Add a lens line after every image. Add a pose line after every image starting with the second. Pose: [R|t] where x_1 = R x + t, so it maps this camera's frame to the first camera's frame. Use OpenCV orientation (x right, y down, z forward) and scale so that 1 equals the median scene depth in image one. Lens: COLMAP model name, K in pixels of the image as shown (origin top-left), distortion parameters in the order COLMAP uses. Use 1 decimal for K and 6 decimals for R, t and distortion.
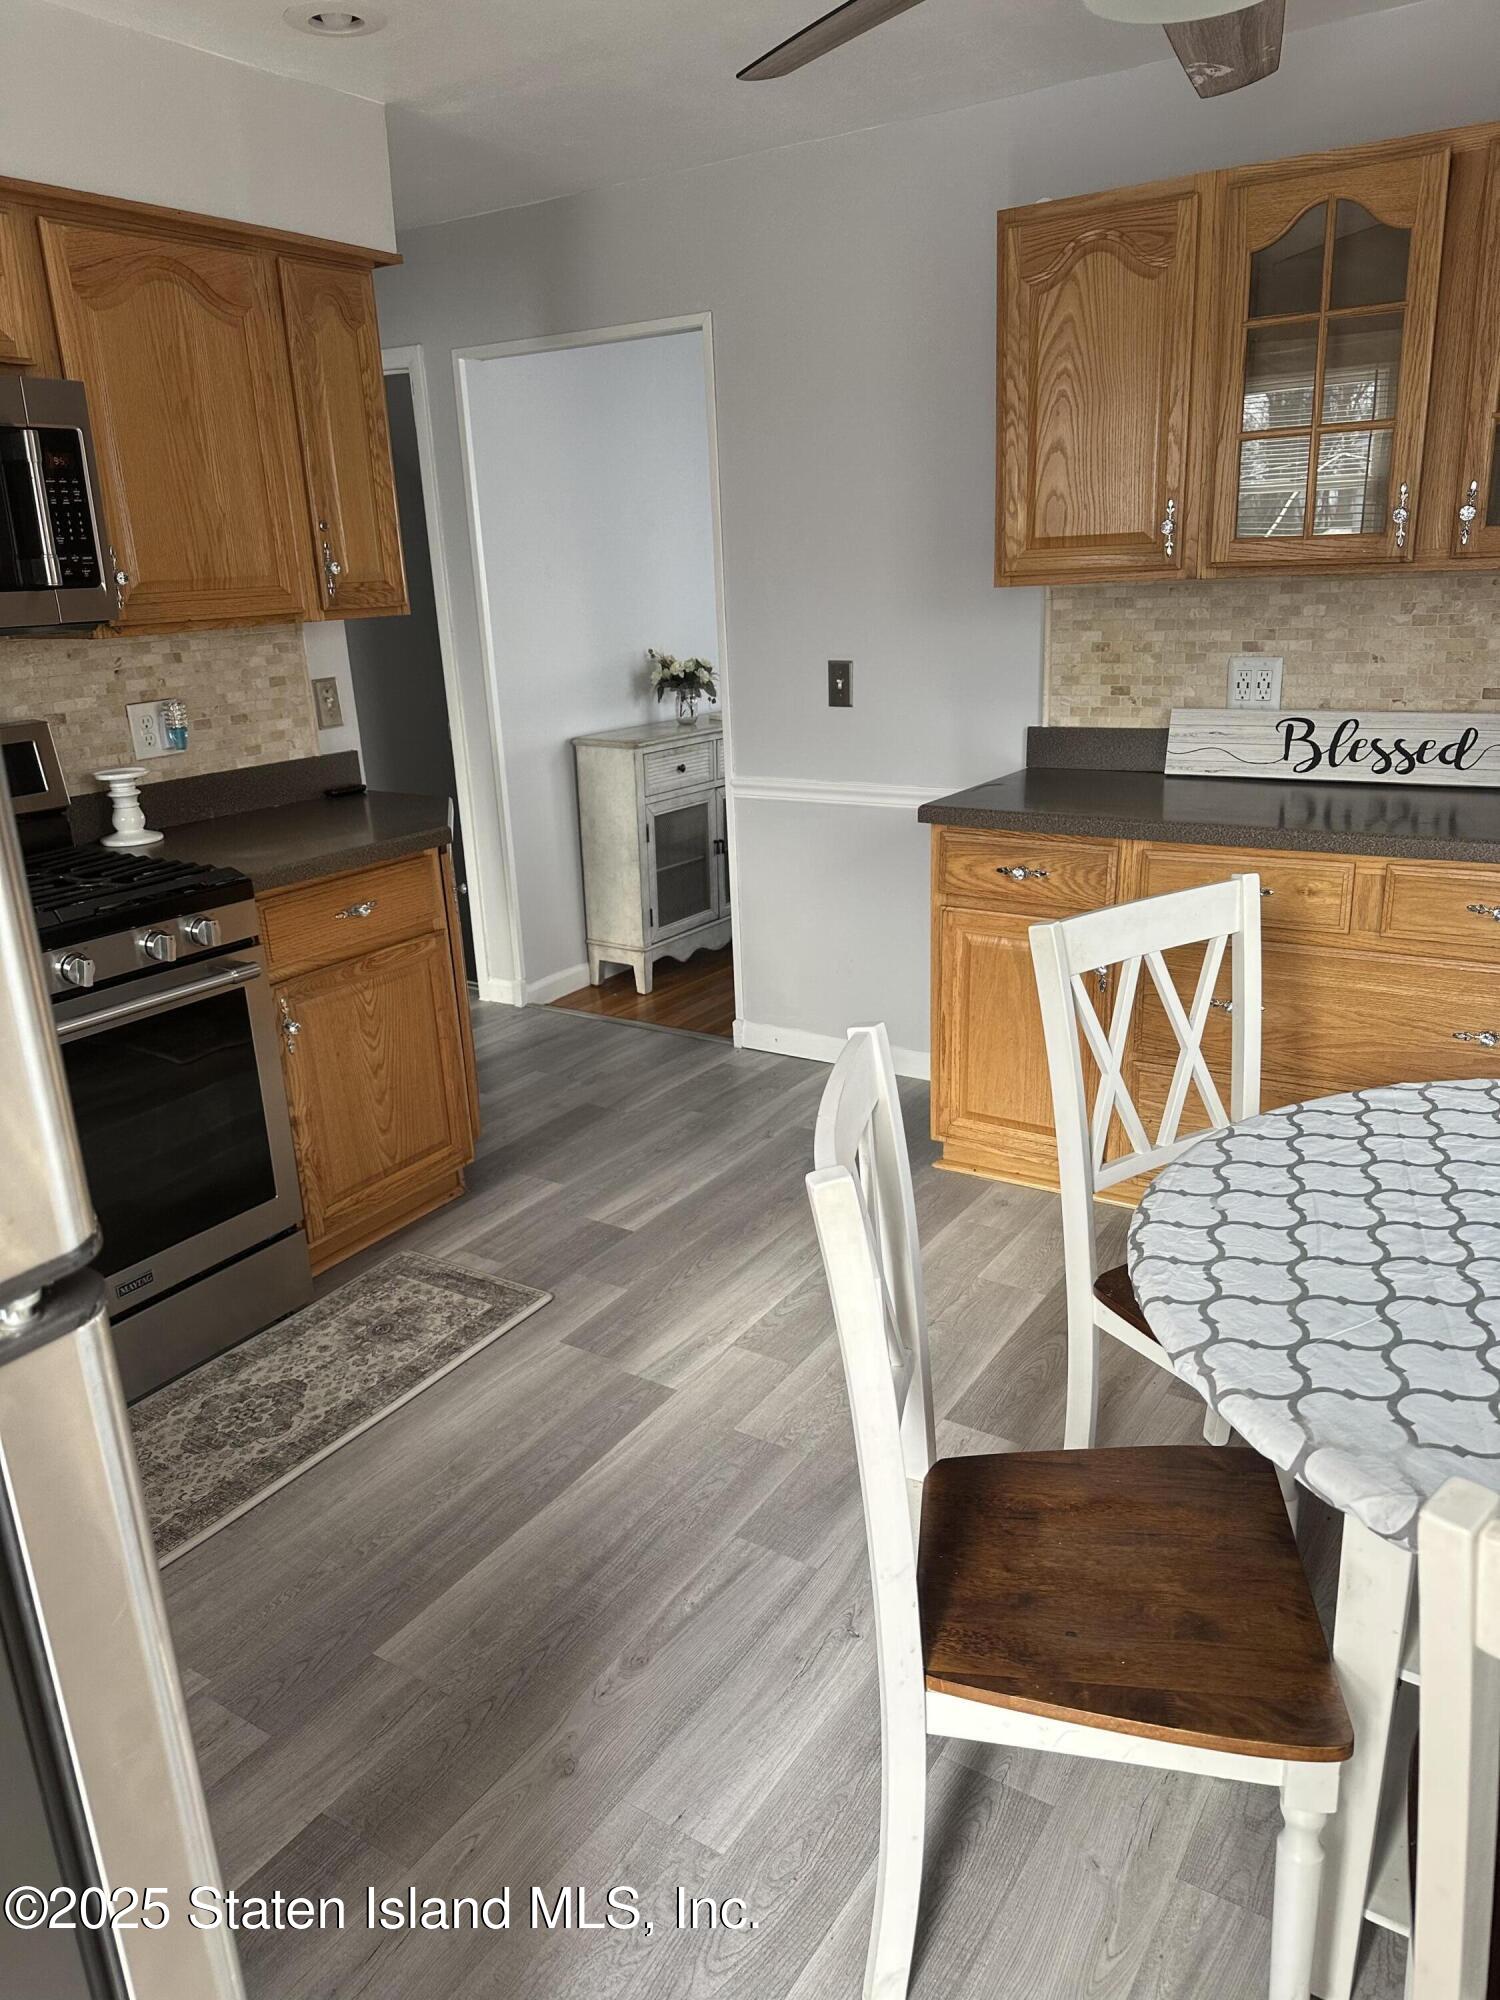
lens RADIAL K [[1393.4, 0, 750.0], [0, 1393.4, 1000.0], [0, 0, 1]] dist [0.066052, -0.000217]
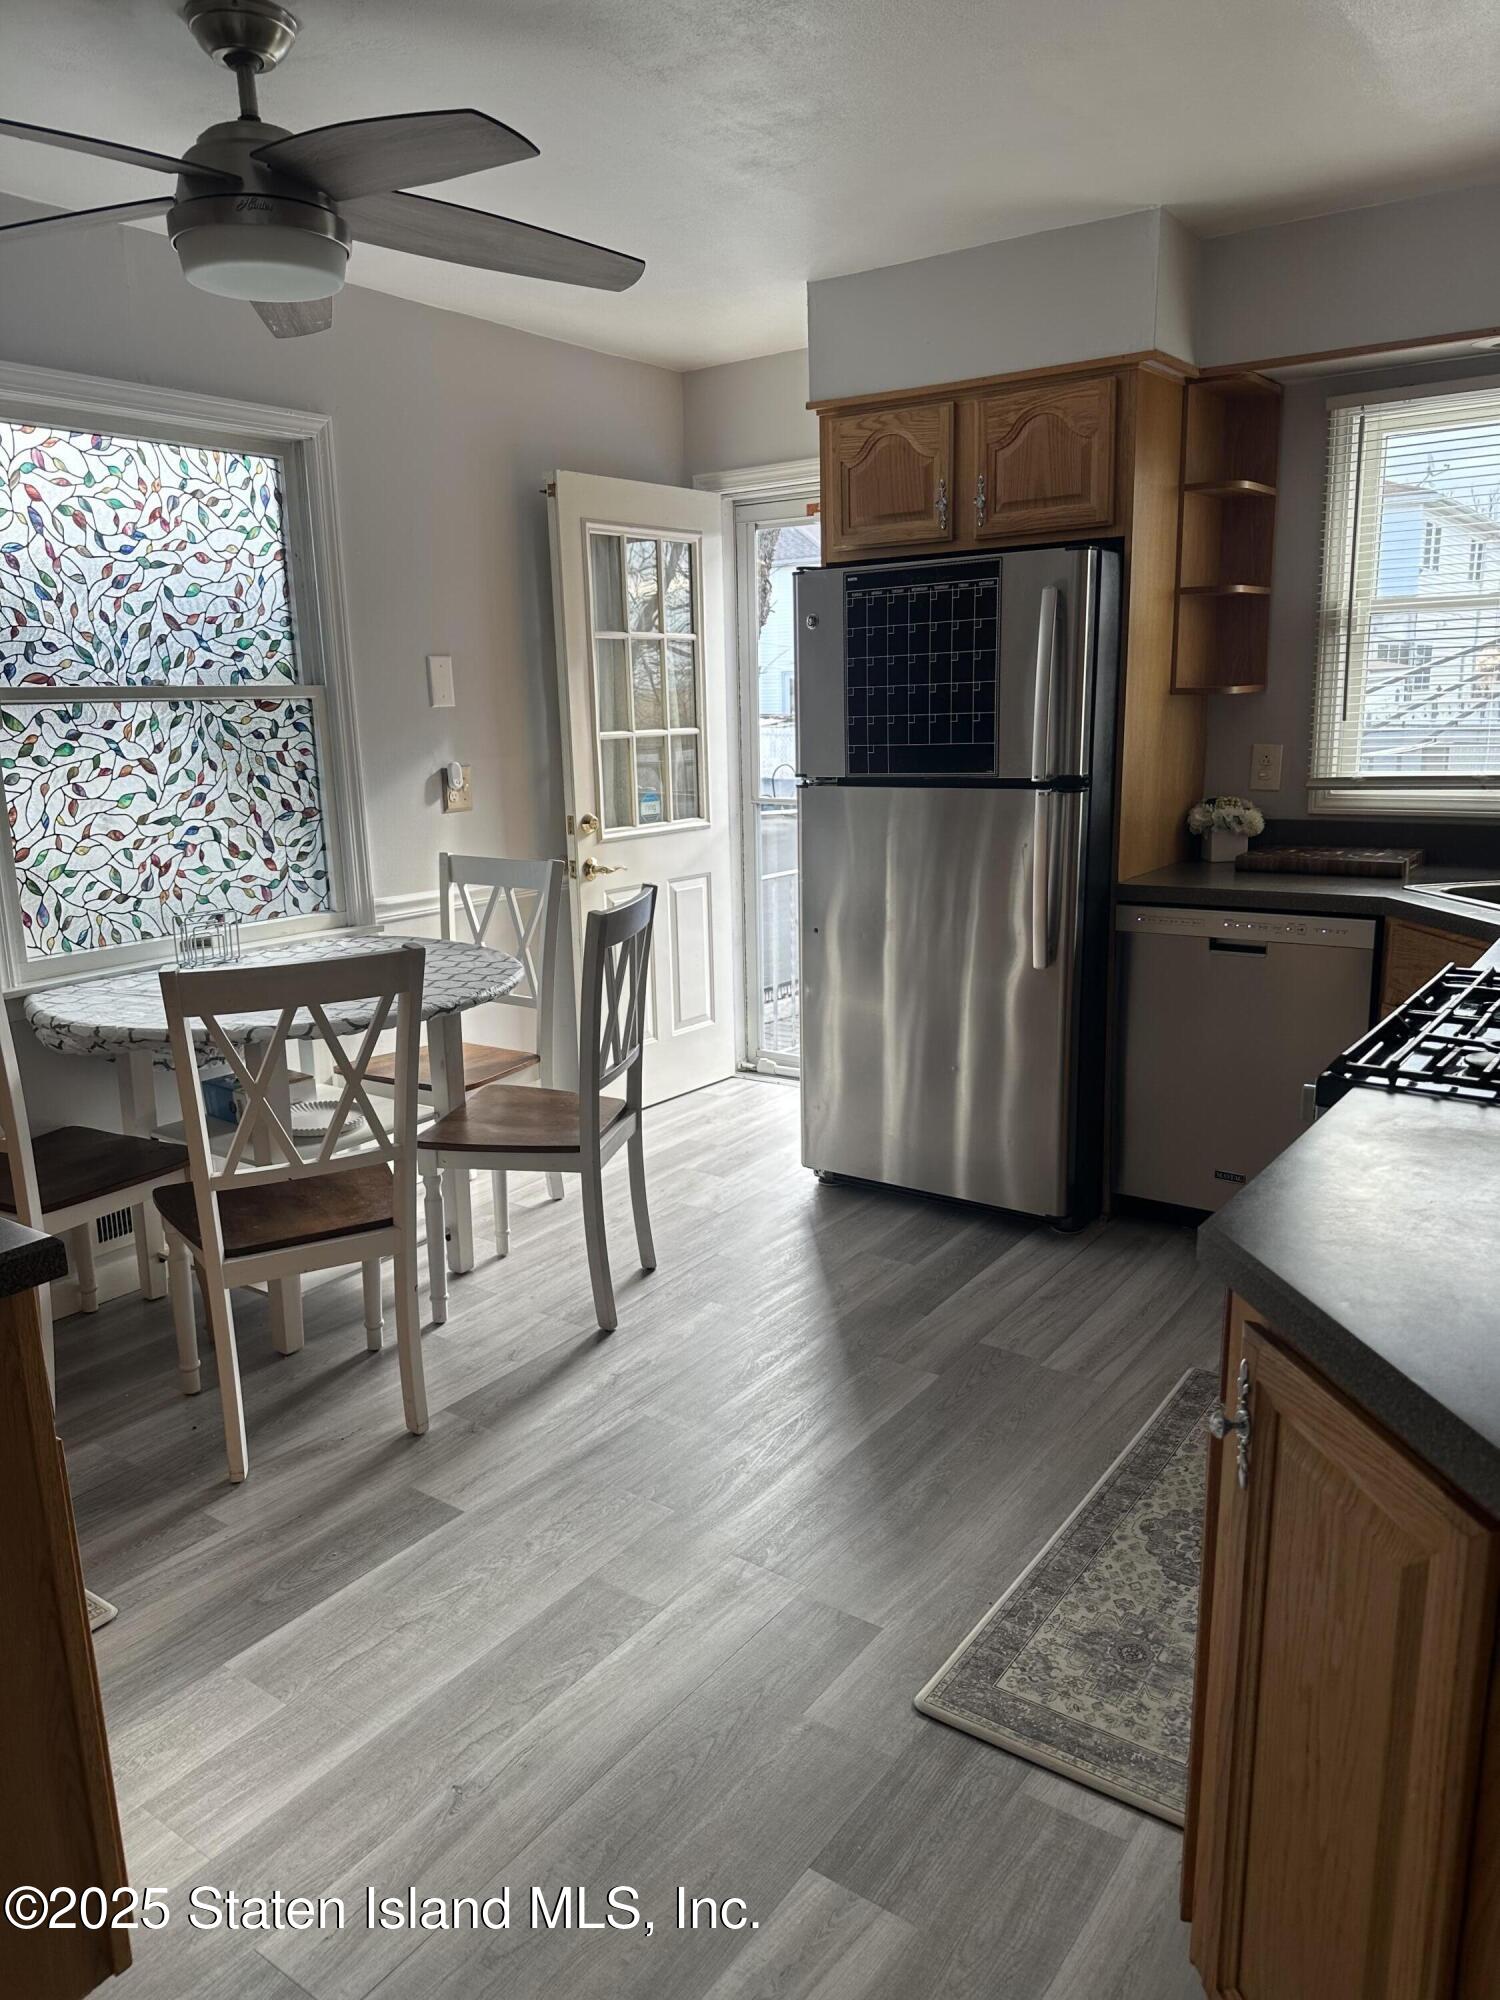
lens RADIAL K [[1431.0, 0, 757.4], [0, 1431.0, 1001.9], [0, 0, 1]] dist [0.140355, -0.271964]
pose [[-0.996979, 0.057711, 0.051979, -0.131565], [0.076104, 0.859515, 0.505413, -0.473761], [-0.015509, 0.507842, -0.861311, 1.546779]]
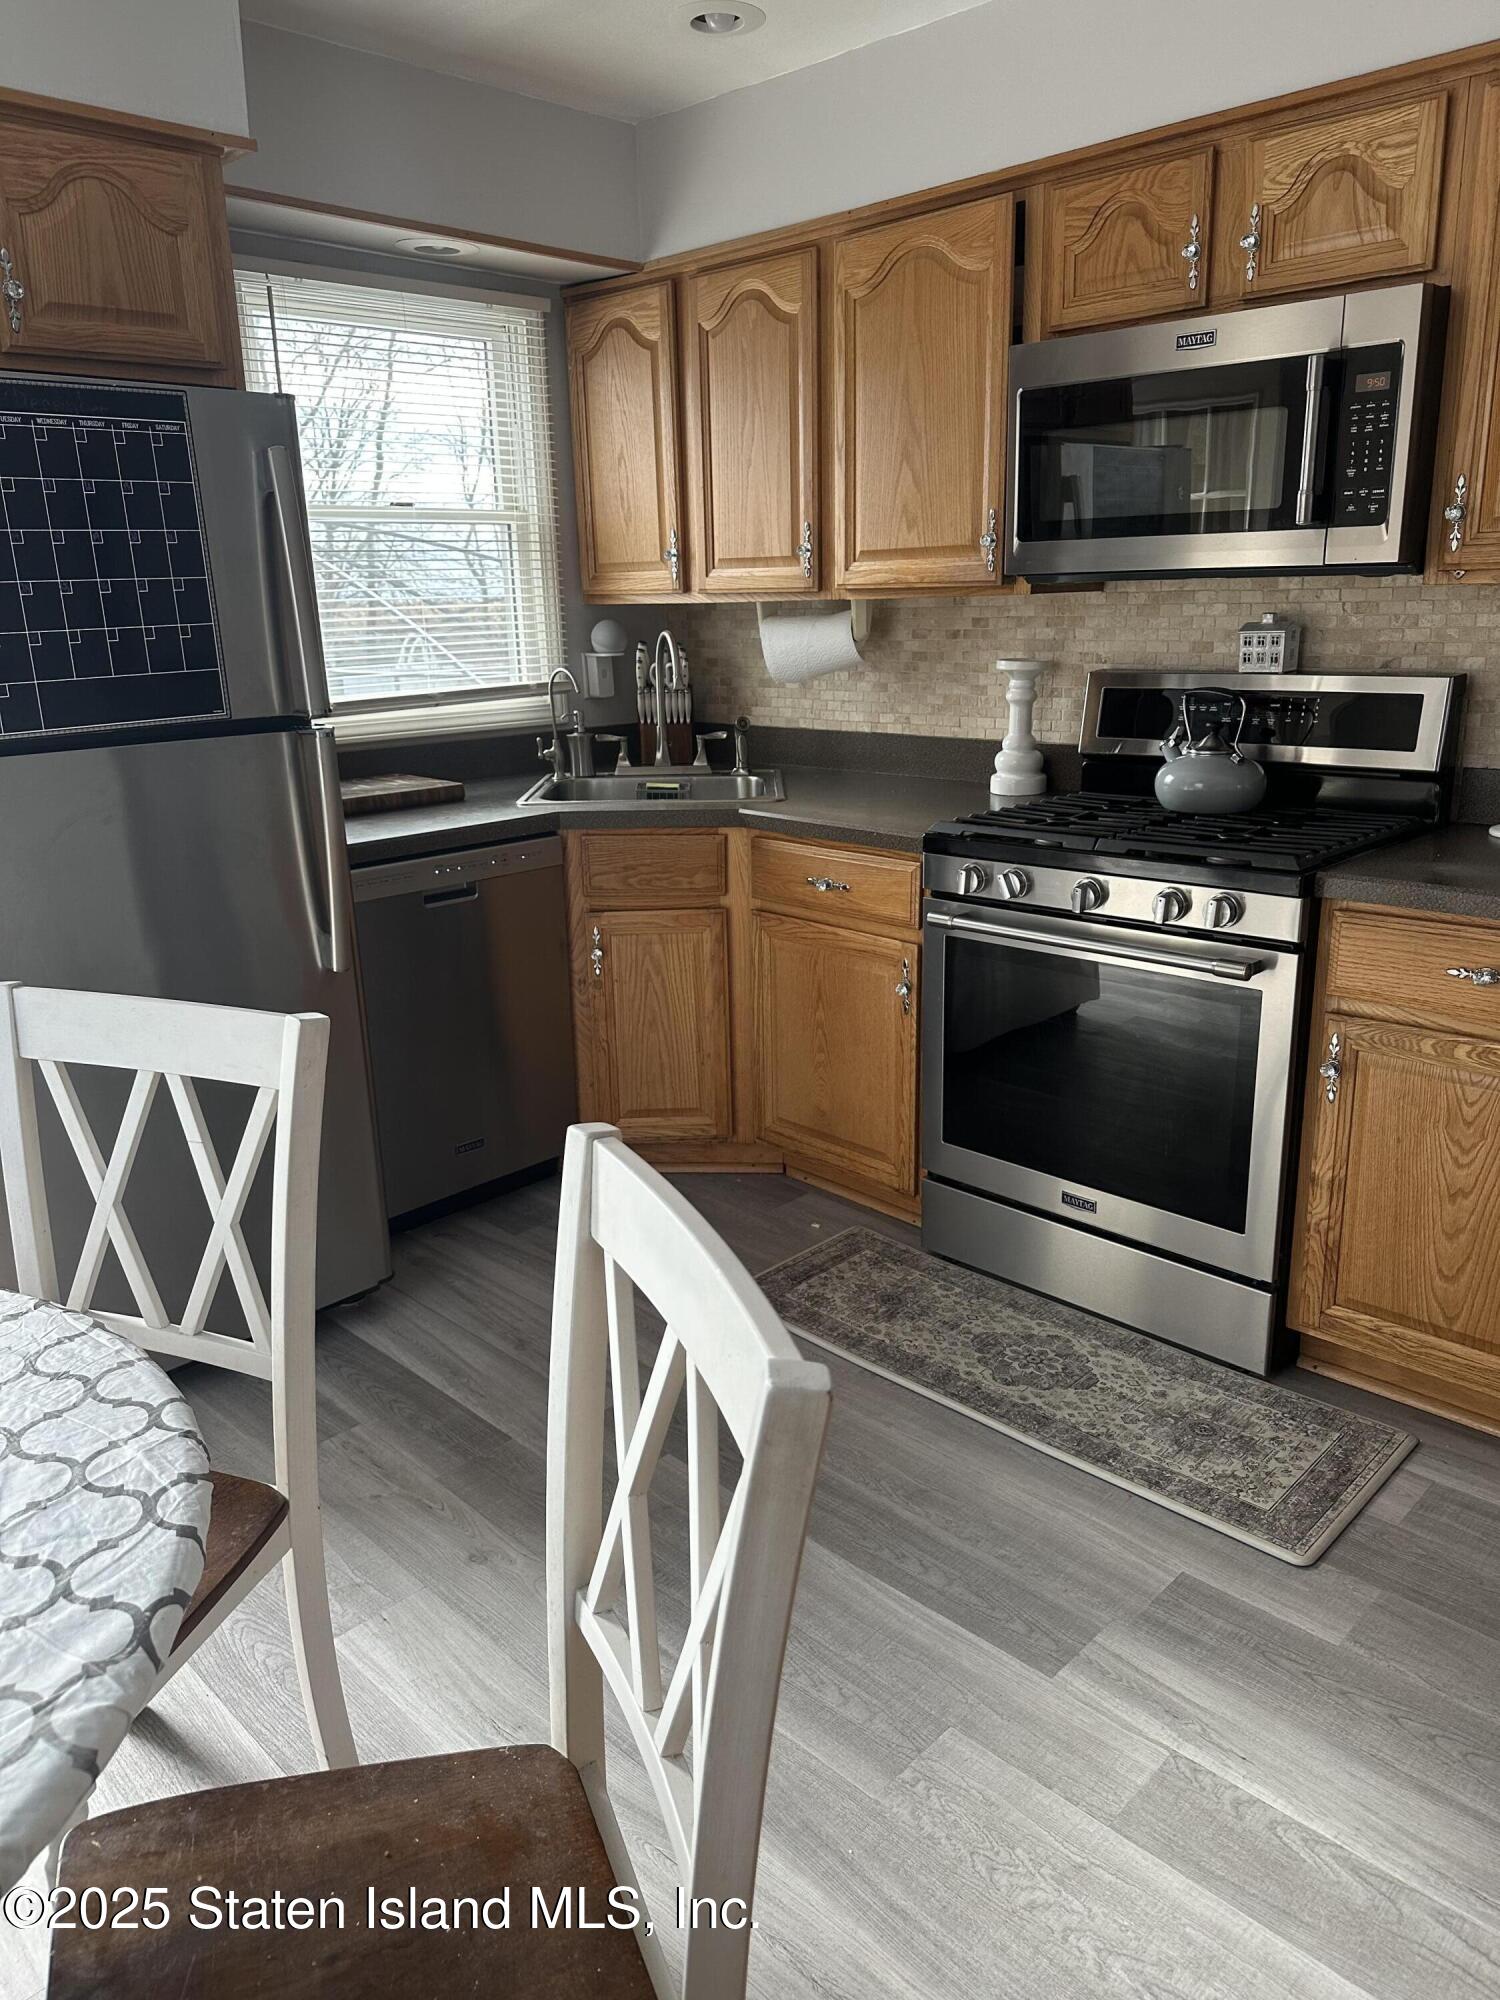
lens RADIAL K [[1418.4, 0, 750.0], [0, 1418.4, 1000.0], [0, 0, 1]] dist [0.007052, -0.001486]
pose [[-0.193471, 0.316635, -0.928607, 0.506751], [-0.272995, 0.891737, 0.360941, -0.229291], [0.942360, 0.323337, -0.086086, 0.770518]]
